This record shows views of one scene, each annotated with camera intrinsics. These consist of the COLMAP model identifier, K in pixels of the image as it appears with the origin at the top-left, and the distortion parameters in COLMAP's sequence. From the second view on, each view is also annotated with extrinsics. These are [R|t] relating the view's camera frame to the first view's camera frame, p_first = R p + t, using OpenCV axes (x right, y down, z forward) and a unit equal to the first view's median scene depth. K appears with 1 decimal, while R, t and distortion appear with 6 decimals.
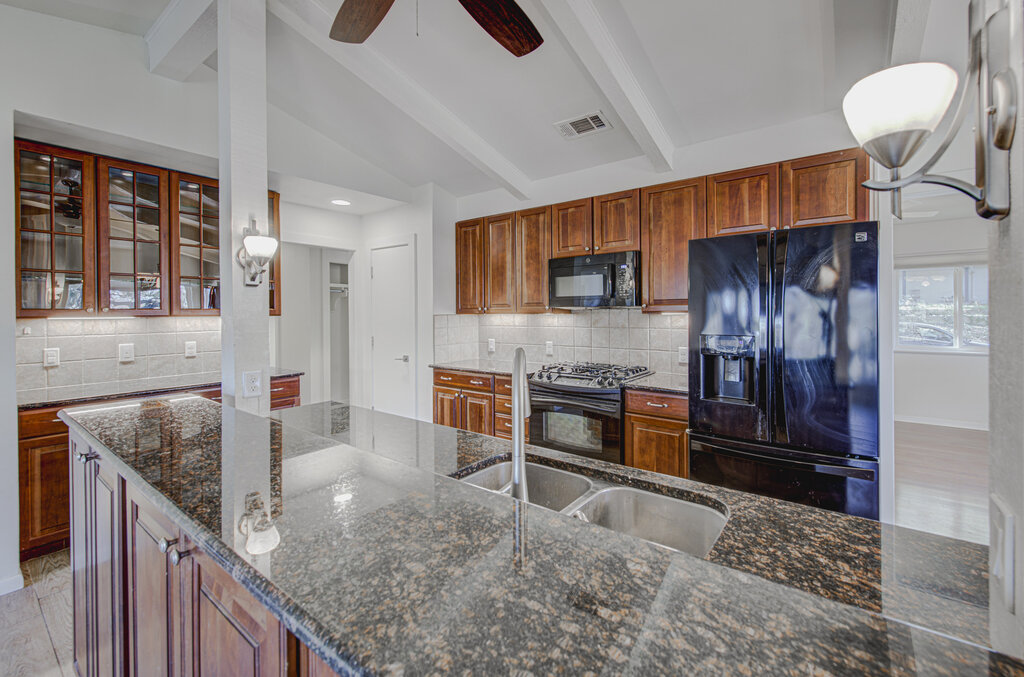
lens RADIAL K [[426.0, 0, 530.3], [0, 426.0, 313.8], [0, 0, 1]] dist [0.006180, -0.000943]
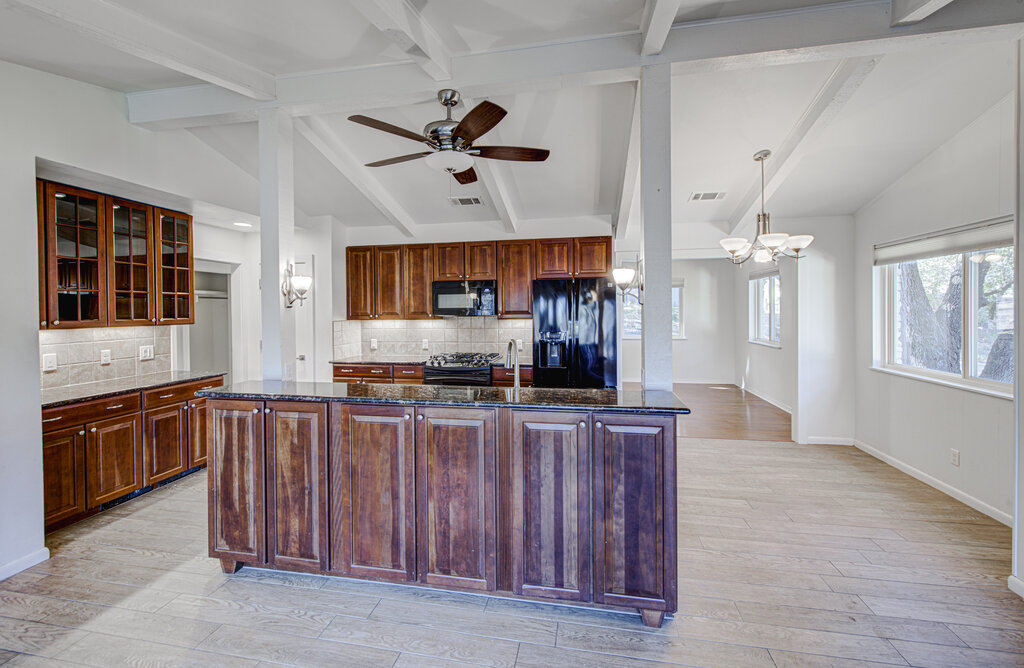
lens RADIAL K [[415.1, 0, 510.2], [0, 415.1, 313.4], [0, 0, 1]] dist [0.002441, 0.000100]
pose [[0.902359, -0.004351, 0.430963, -0.338926], [0.003654, 0.999990, 0.002447, -0.025584], [-0.430970, -0.000634, 0.902366, -0.390742]]
